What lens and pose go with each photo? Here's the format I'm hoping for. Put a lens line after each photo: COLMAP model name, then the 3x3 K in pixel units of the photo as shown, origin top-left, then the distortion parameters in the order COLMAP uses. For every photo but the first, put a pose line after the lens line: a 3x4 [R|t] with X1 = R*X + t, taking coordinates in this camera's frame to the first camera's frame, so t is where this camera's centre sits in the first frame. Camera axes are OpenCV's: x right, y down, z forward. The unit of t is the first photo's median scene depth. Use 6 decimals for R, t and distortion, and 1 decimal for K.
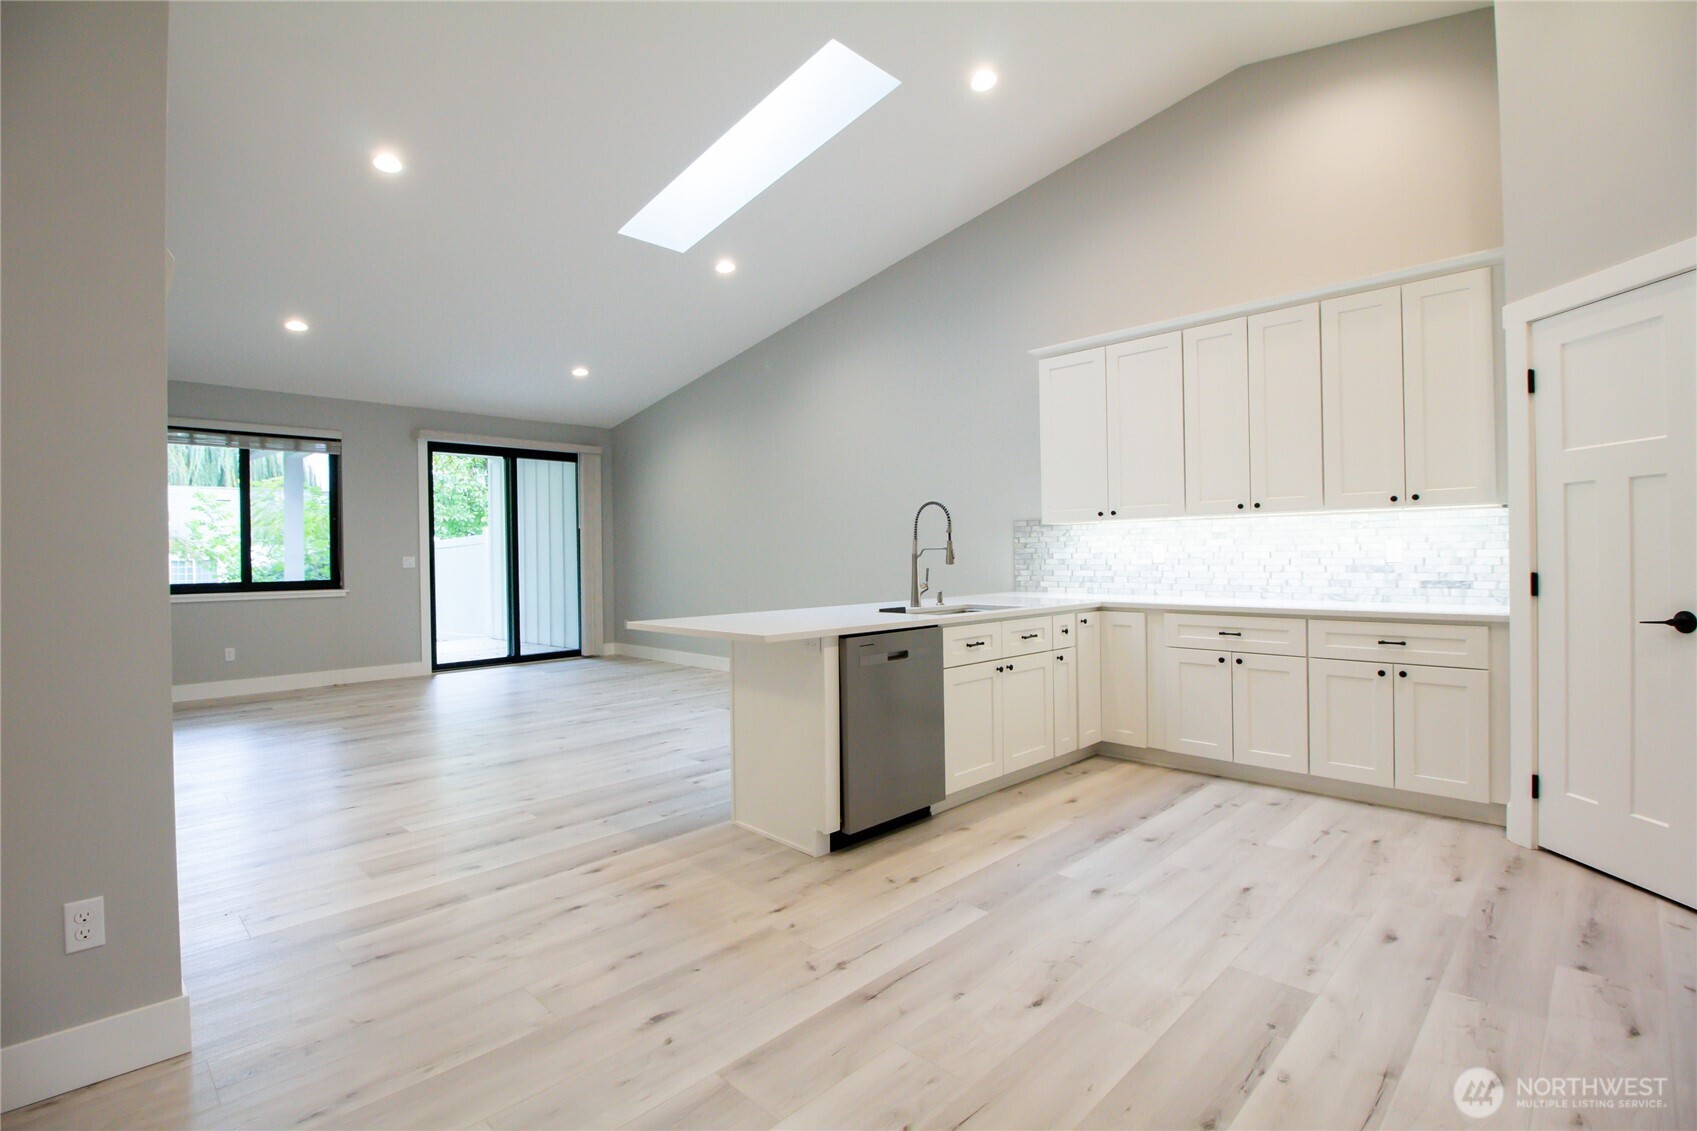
lens RADIAL K [[790.2, 0, 836.1], [0, 790.2, 559.6], [0, 0, 1]] dist [-0.005071, -0.007290]
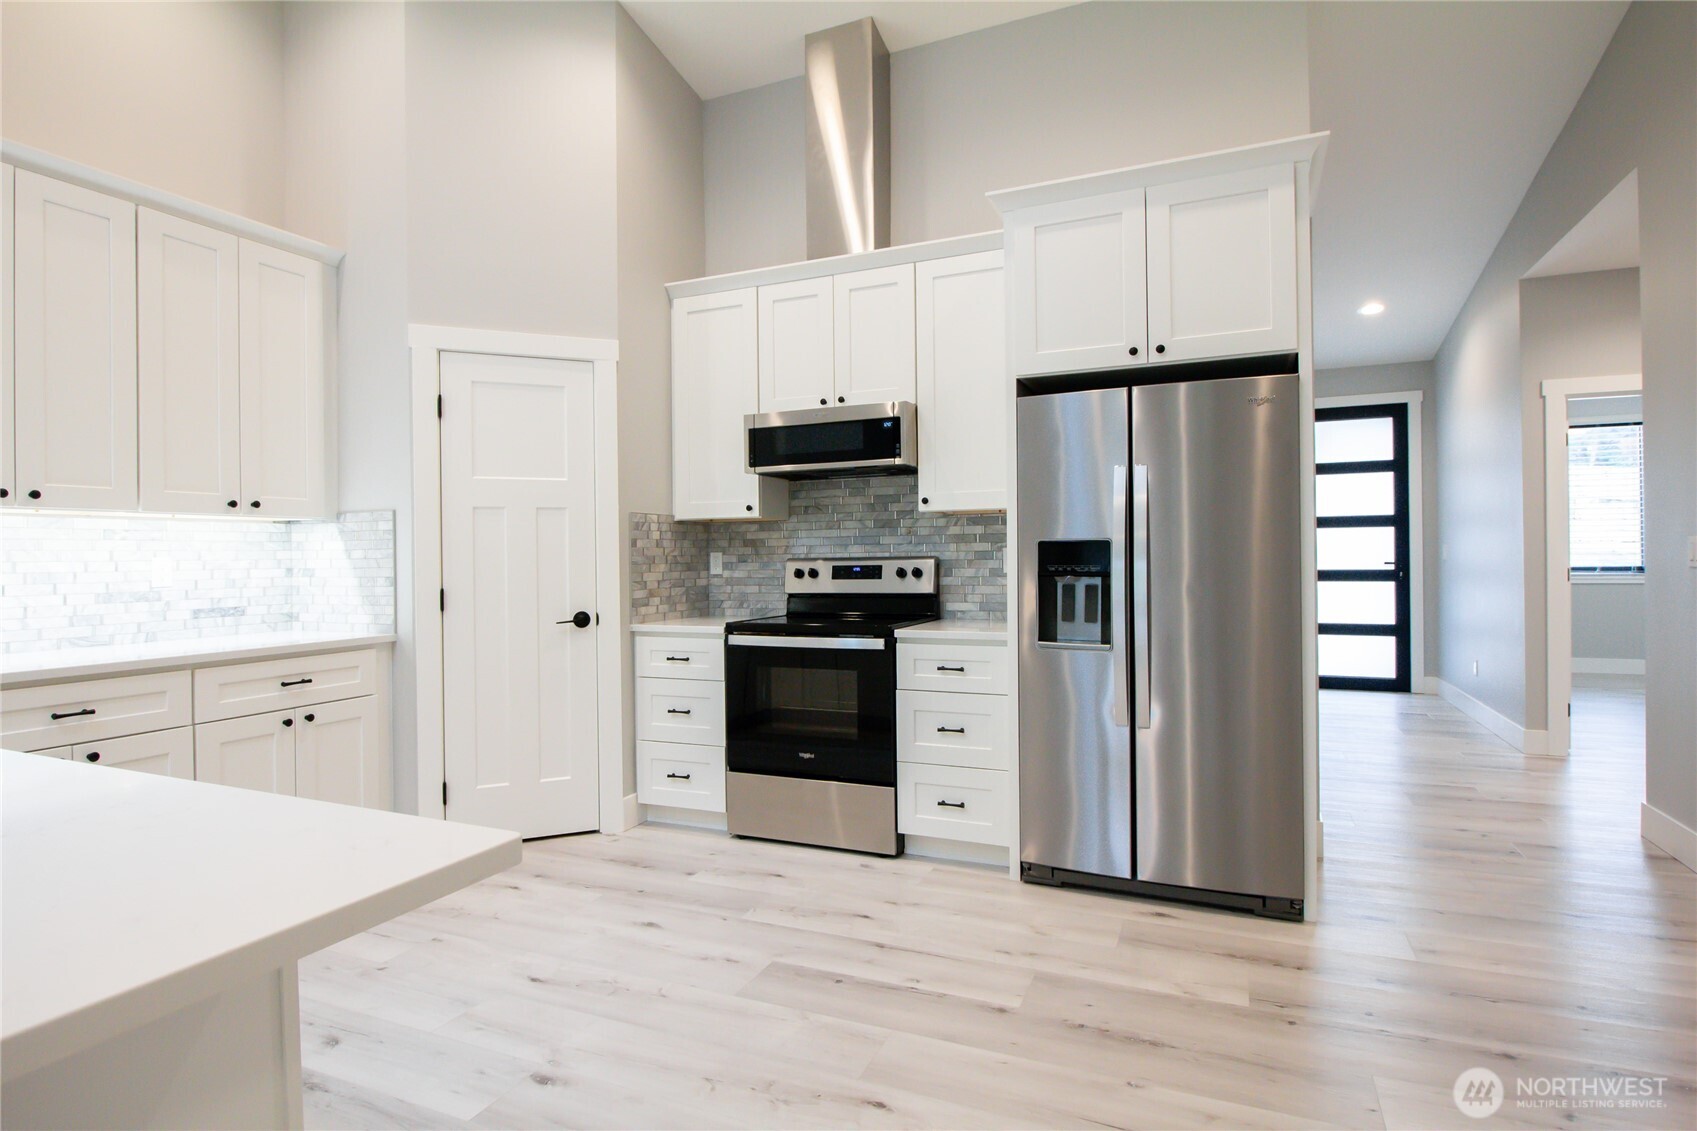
lens RADIAL K [[891.7, 0, 851.3], [0, 891.7, 555.1], [0, 0, 1]] dist [0.001921, -0.009496]
pose [[-0.373333, 0.020208, 0.927477, -0.321955], [0.024355, 0.999632, -0.011977, -0.000768], [-0.927378, 0.018117, -0.373688, 0.716528]]
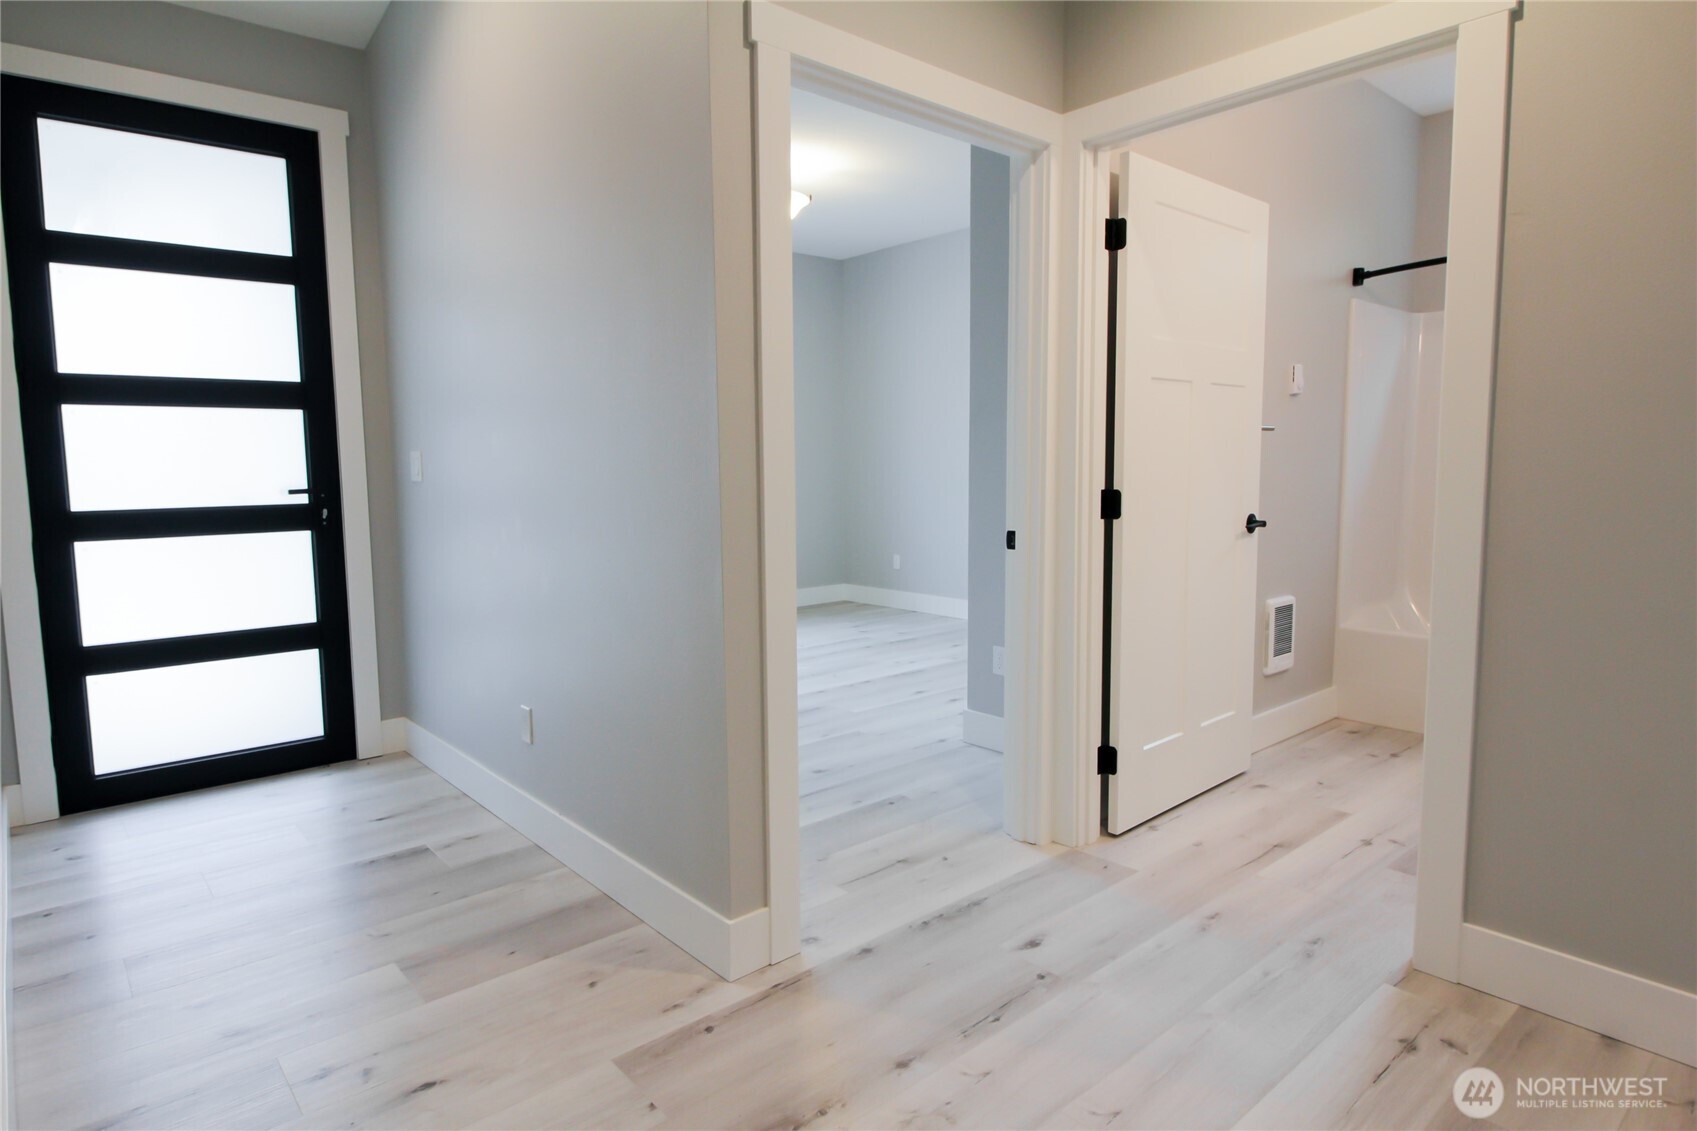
lens RADIAL K [[953.6, 0, 839.8], [0, 953.6, 566.6], [0, 0, 1]] dist [0.007660, -0.003970]
pose [[-0.997034, 0.013905, 0.075692, 0.422255], [0.022423, 0.993355, 0.112882, 0.002544], [-0.073620, 0.114244, -0.990721, -0.173878]]
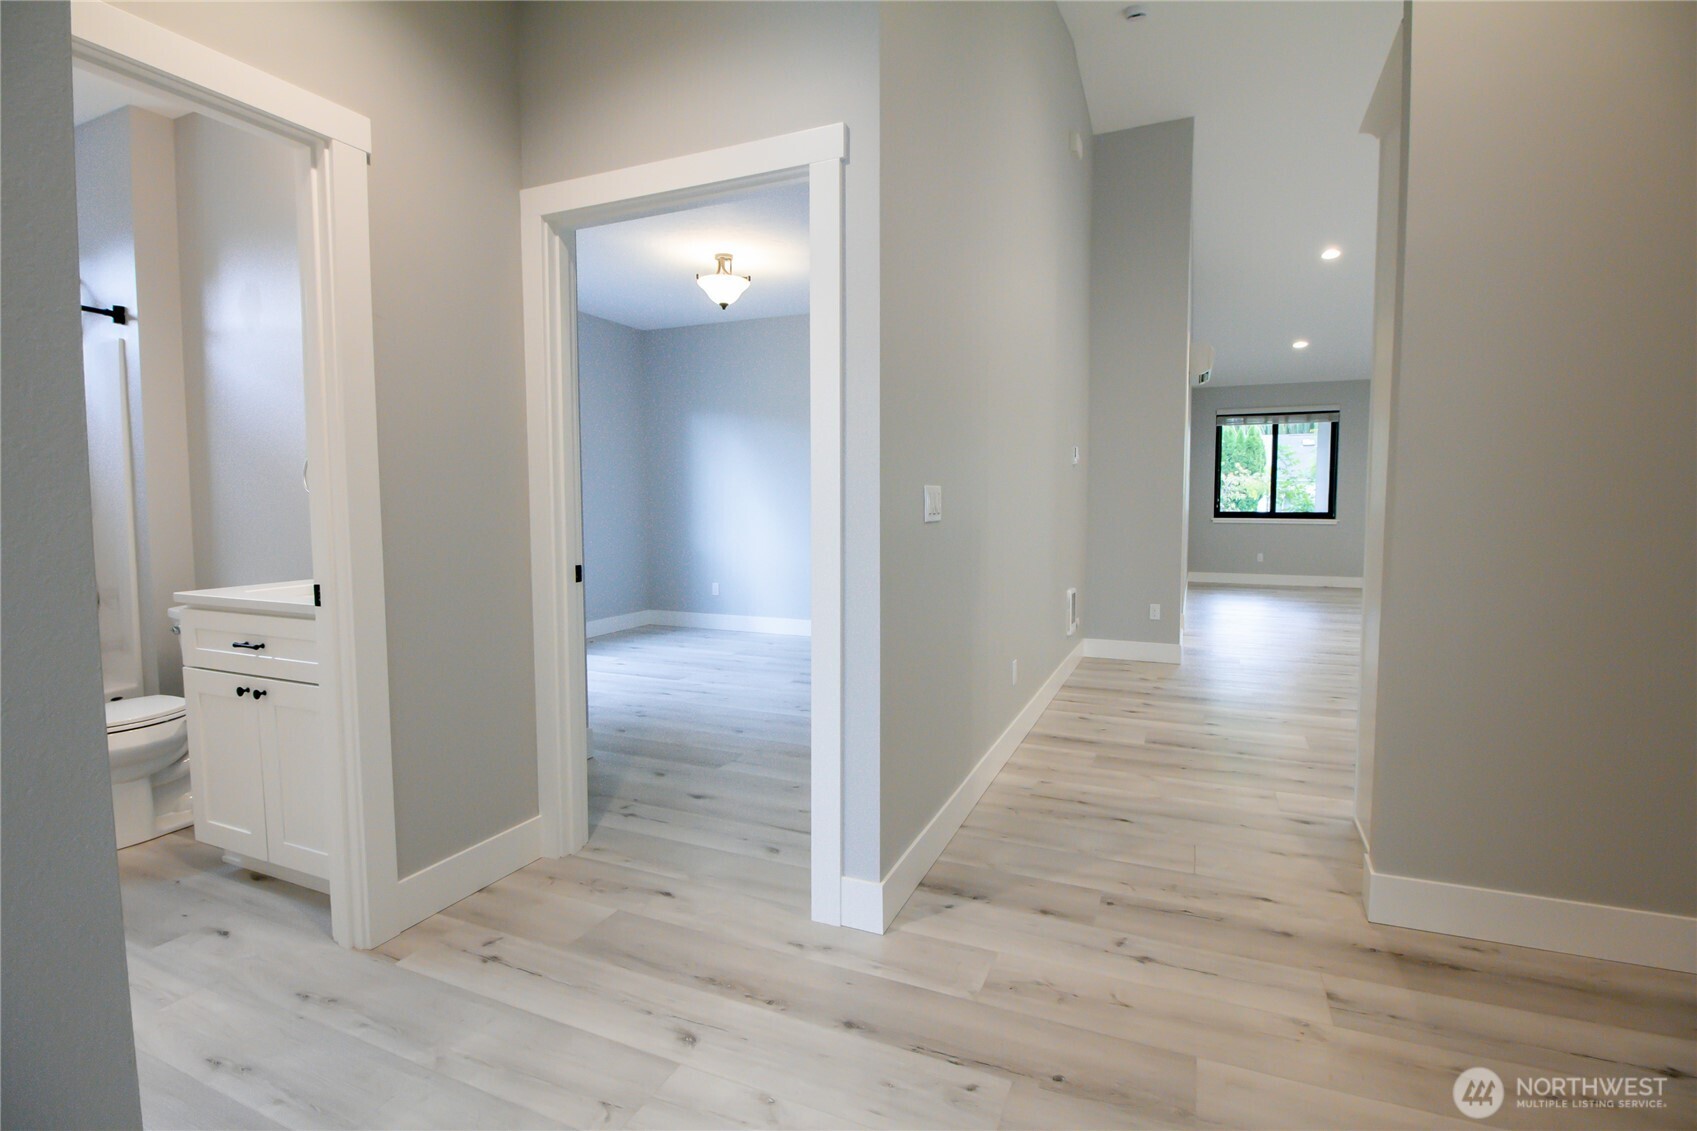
lens RADIAL K [[790.2, 0, 846.3], [0, 790.2, 560.4], [0, 0, 1]] dist [-0.005071, -0.007290]
pose [[0.358145, 0.081877, -0.930069, 0.706419], [-0.007591, 0.996370, 0.084791, -0.002706], [0.933635, -0.023307, 0.357466, -0.588835]]
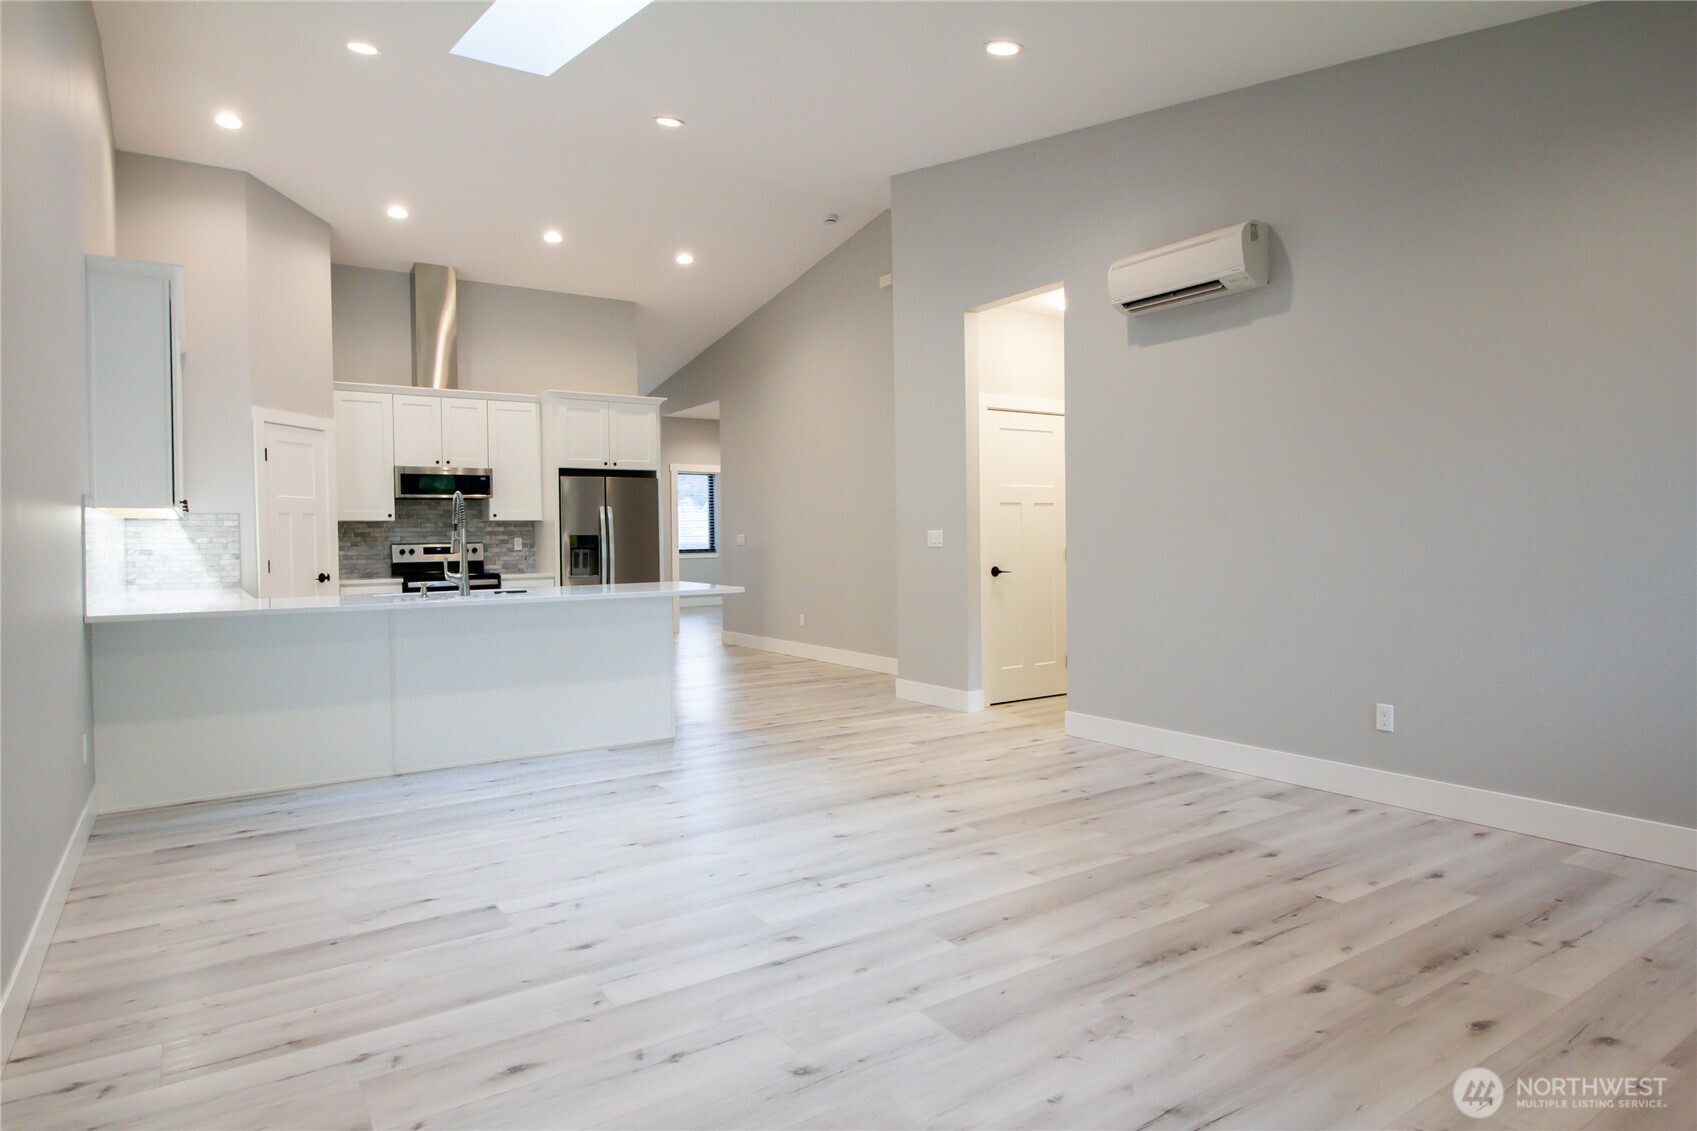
lens RADIAL K [[953.6, 0, 846.3], [0, 953.6, 569.2], [0, 0, 1]] dist [0.007660, -0.003970]
pose [[-0.982663, 0.021547, 0.184147, -0.634141], [0.029109, 0.998836, 0.038460, -0.007151], [-0.183103, 0.043154, -0.982146, 2.239794]]
